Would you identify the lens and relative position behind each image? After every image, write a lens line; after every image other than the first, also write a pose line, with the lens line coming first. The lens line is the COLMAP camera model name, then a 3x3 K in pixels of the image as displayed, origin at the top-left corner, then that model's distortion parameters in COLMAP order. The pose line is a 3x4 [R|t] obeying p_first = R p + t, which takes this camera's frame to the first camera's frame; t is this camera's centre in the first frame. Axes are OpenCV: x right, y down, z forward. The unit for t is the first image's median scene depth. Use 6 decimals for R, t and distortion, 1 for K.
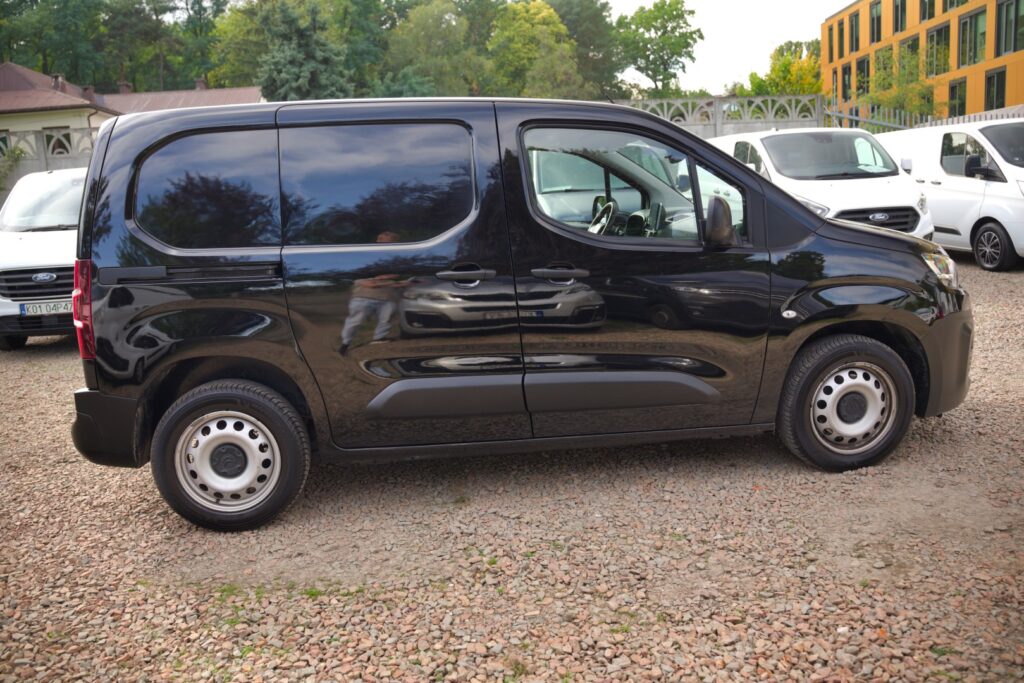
lens RADIAL K [[834.8, 0, 506.7], [0, 834.8, 343.4], [0, 0, 1]] dist [-0.099222, 0.075702]
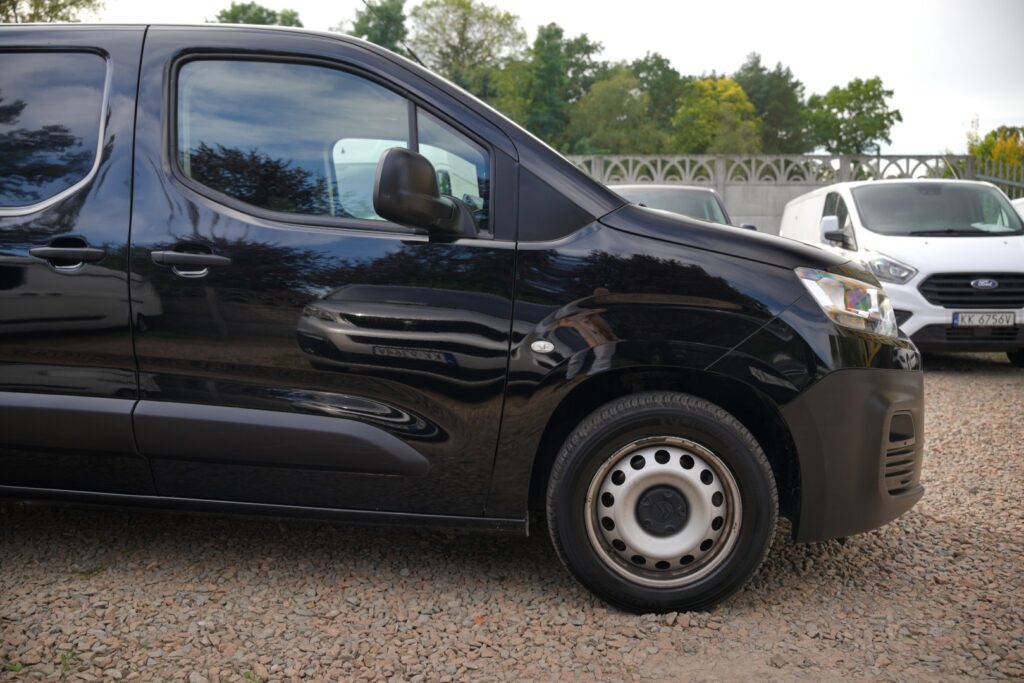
lens RADIAL K [[834.8, 0, 511.7], [0, 834.8, 339.2], [0, 0, 1]] dist [-0.099222, 0.075702]
pose [[0.974313, 0.073689, -0.212798, 0.403933], [-0.093345, 0.992098, -0.083837, 0.012643], [0.204939, 0.101547, 0.973493, 0.337991]]
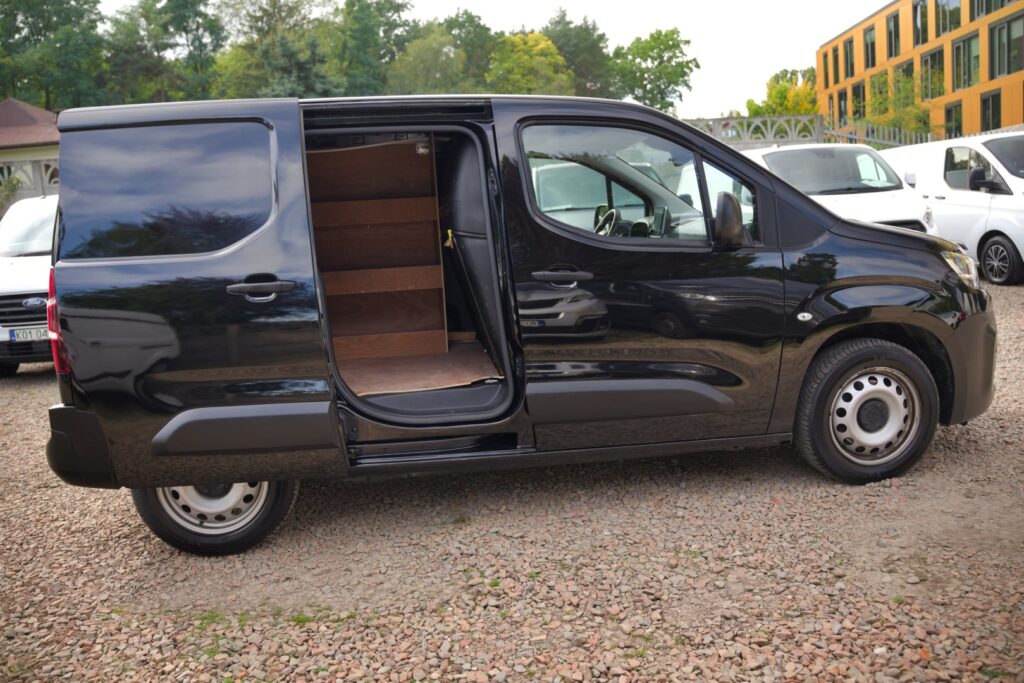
lens RADIAL K [[834.8, 0, 508.2], [0, 834.8, 338.2], [0, 0, 1]] dist [-0.099222, 0.075702]
pose [[0.999903, -0.013943, -0.000645, 0.001855], [0.013903, 0.998998, -0.042546, 0.022066], [0.001238, 0.042533, 0.999094, 0.048559]]
